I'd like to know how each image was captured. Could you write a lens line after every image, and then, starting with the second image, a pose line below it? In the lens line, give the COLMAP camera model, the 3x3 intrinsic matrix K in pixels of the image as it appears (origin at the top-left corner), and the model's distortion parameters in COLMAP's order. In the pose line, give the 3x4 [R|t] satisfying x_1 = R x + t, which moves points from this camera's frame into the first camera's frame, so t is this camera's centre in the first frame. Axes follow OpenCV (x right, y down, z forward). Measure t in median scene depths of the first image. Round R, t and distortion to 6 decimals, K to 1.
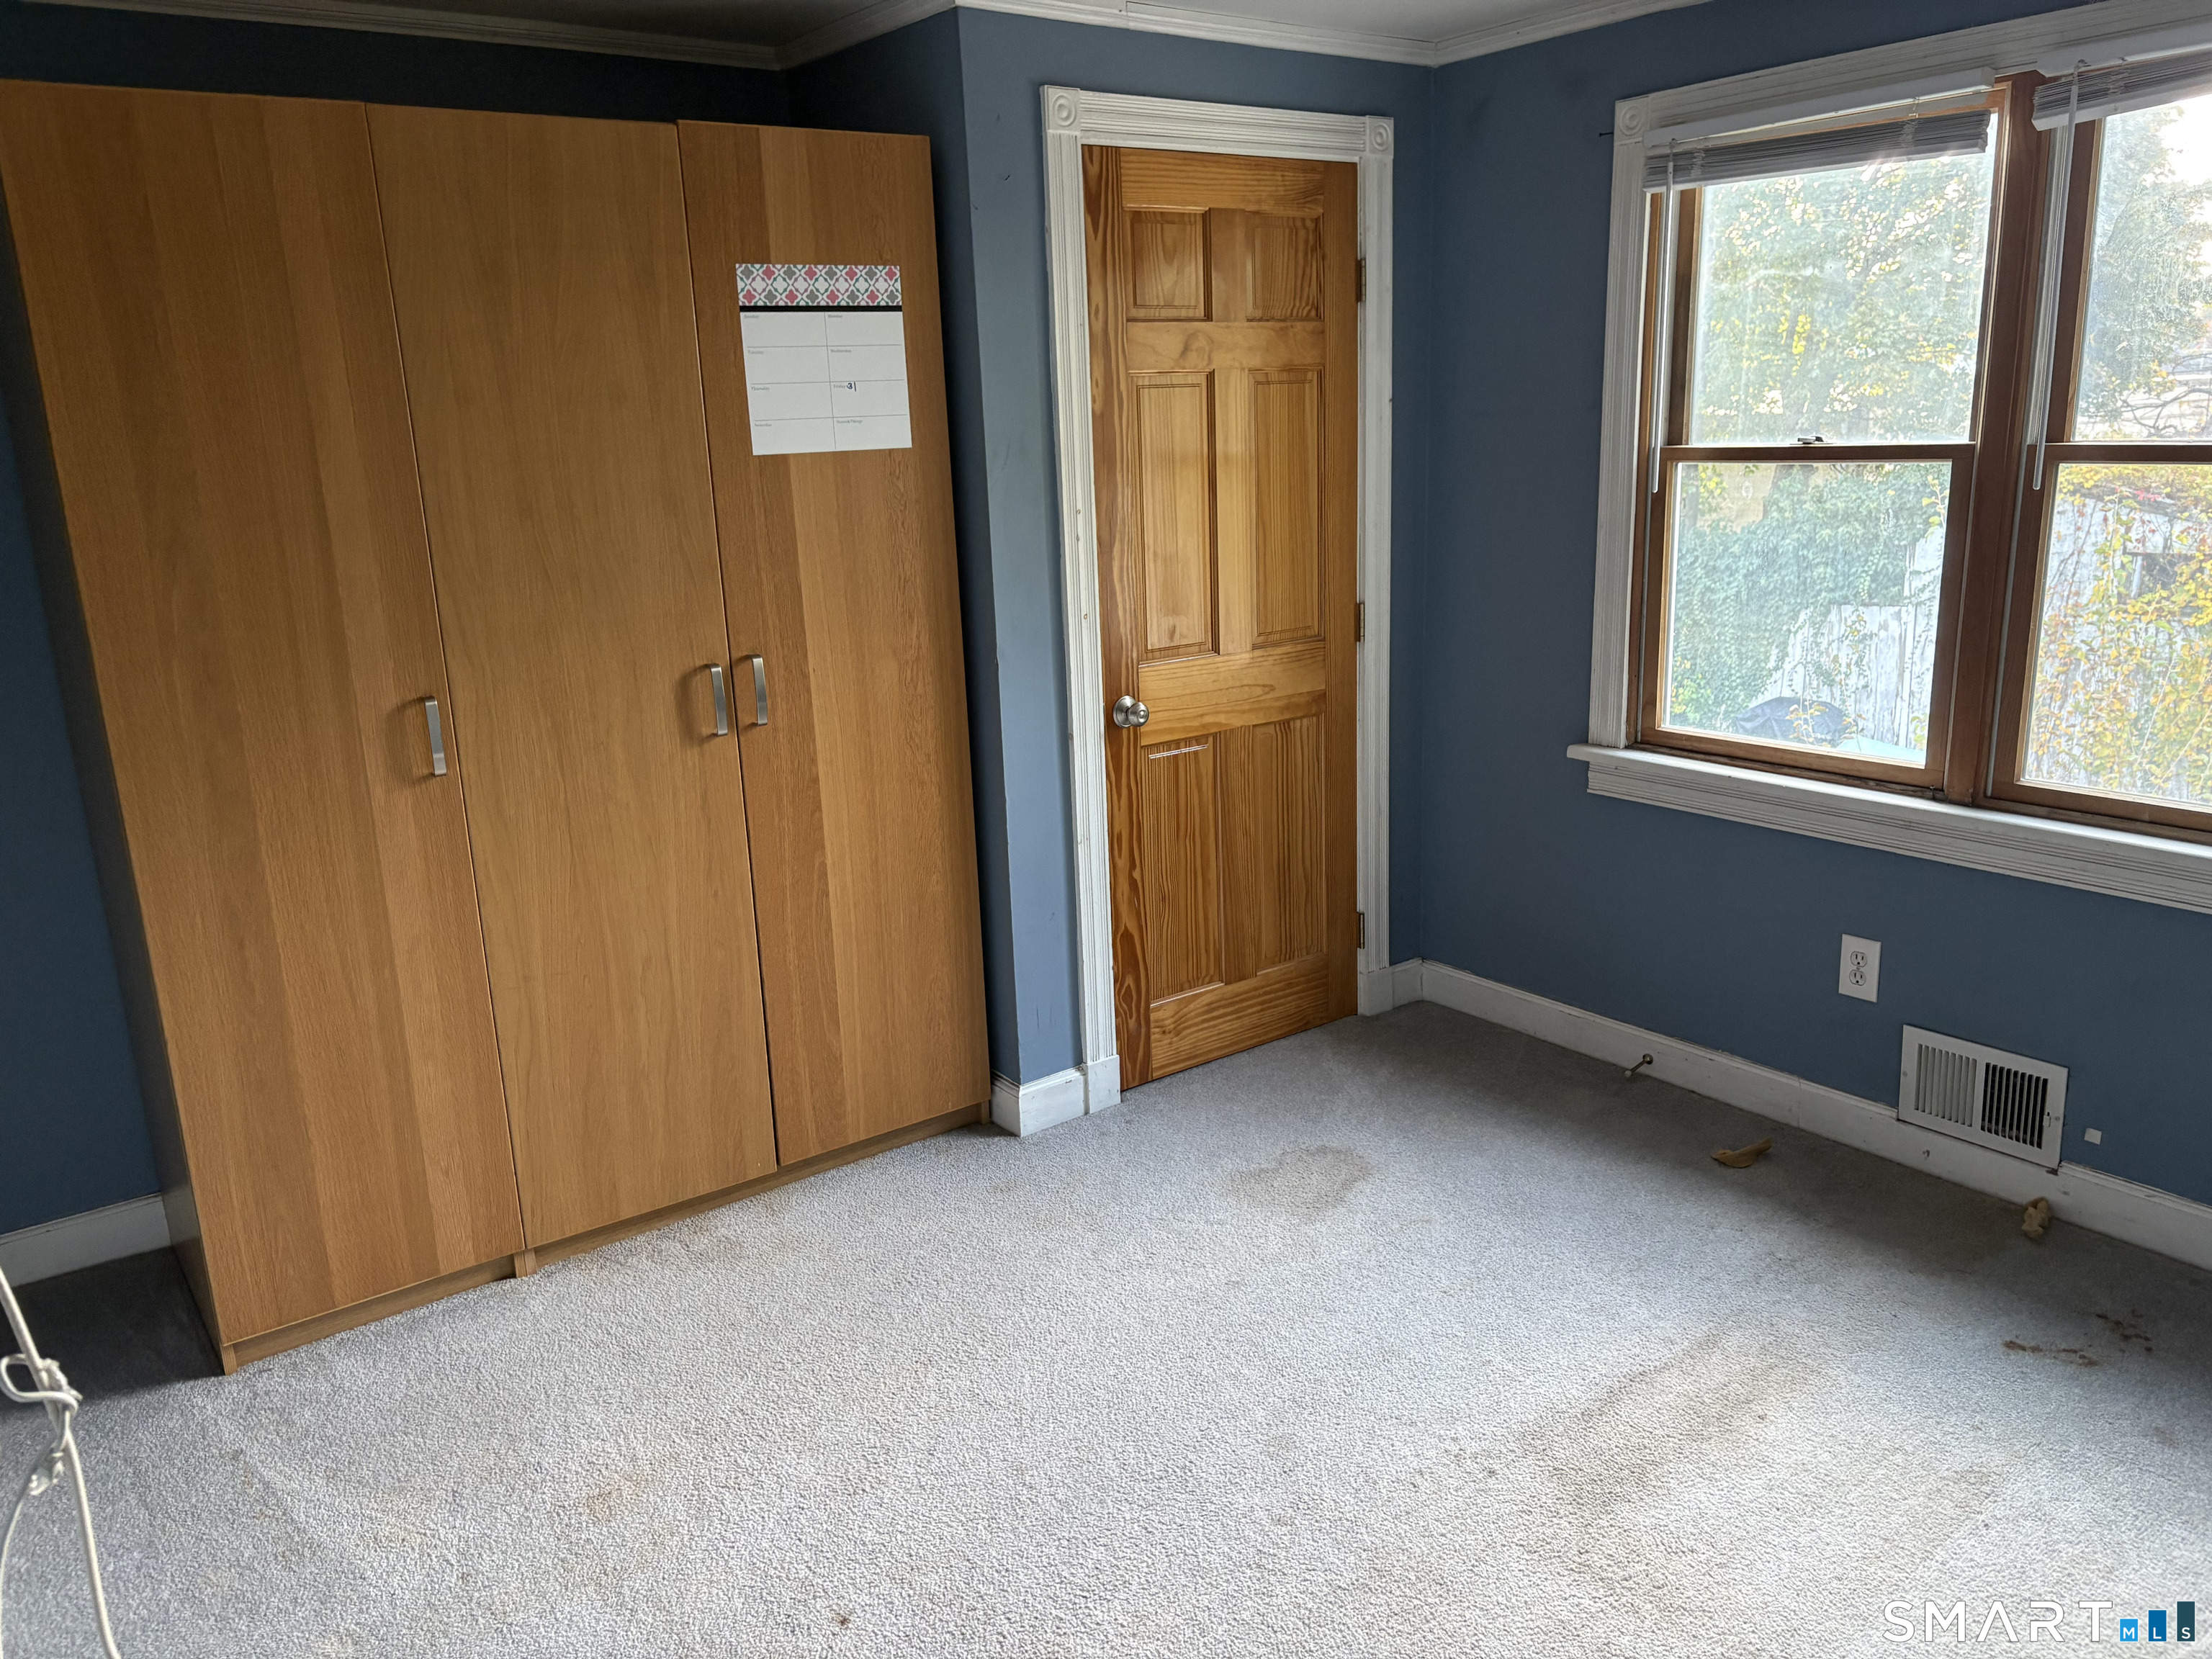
lens RADIAL K [[1662.6, 0, 1112.0], [0, 1662.6, 828.2], [0, 0, 1]] dist [0.053845, -0.052852]
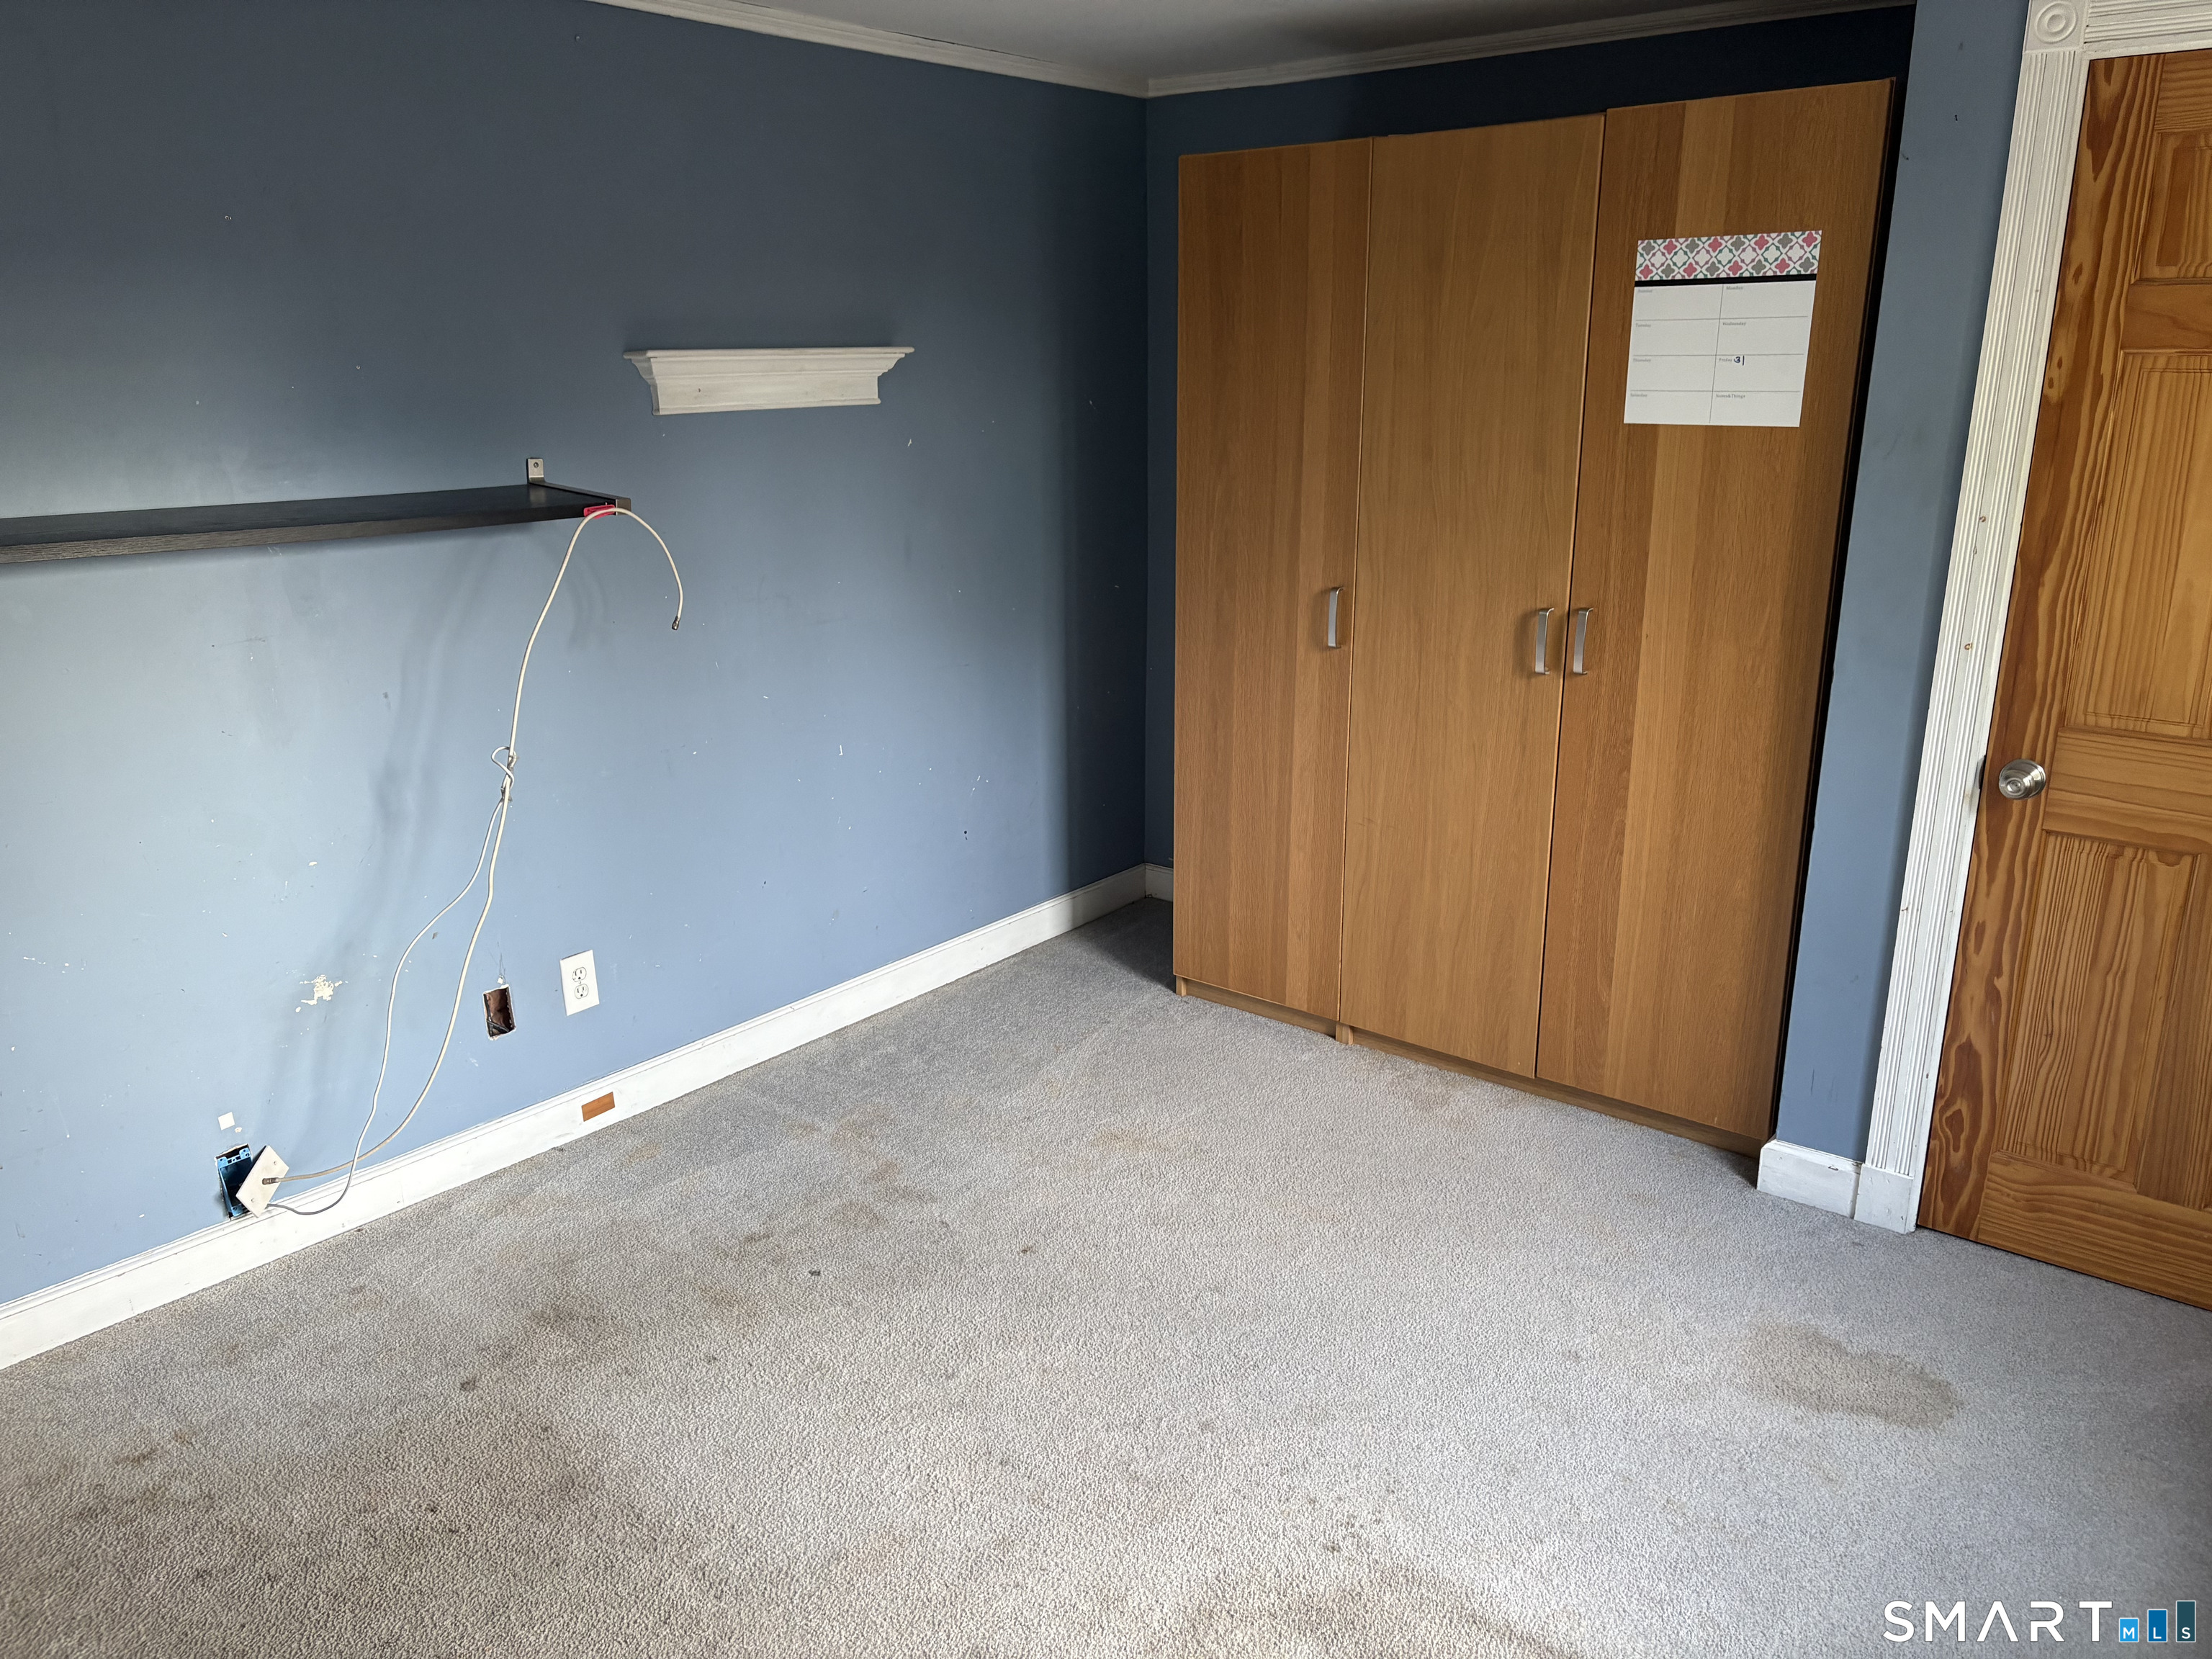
lens RADIAL K [[1662.6, 0, 1102.9], [0, 1662.6, 831.2], [0, 0, 1]] dist [0.053845, -0.052852]
pose [[0.248578, 0.303831, -0.919726, 0.746568], [-0.244673, 0.938433, 0.243882, -0.157404], [0.937200, 0.164409, 0.307613, 0.404790]]
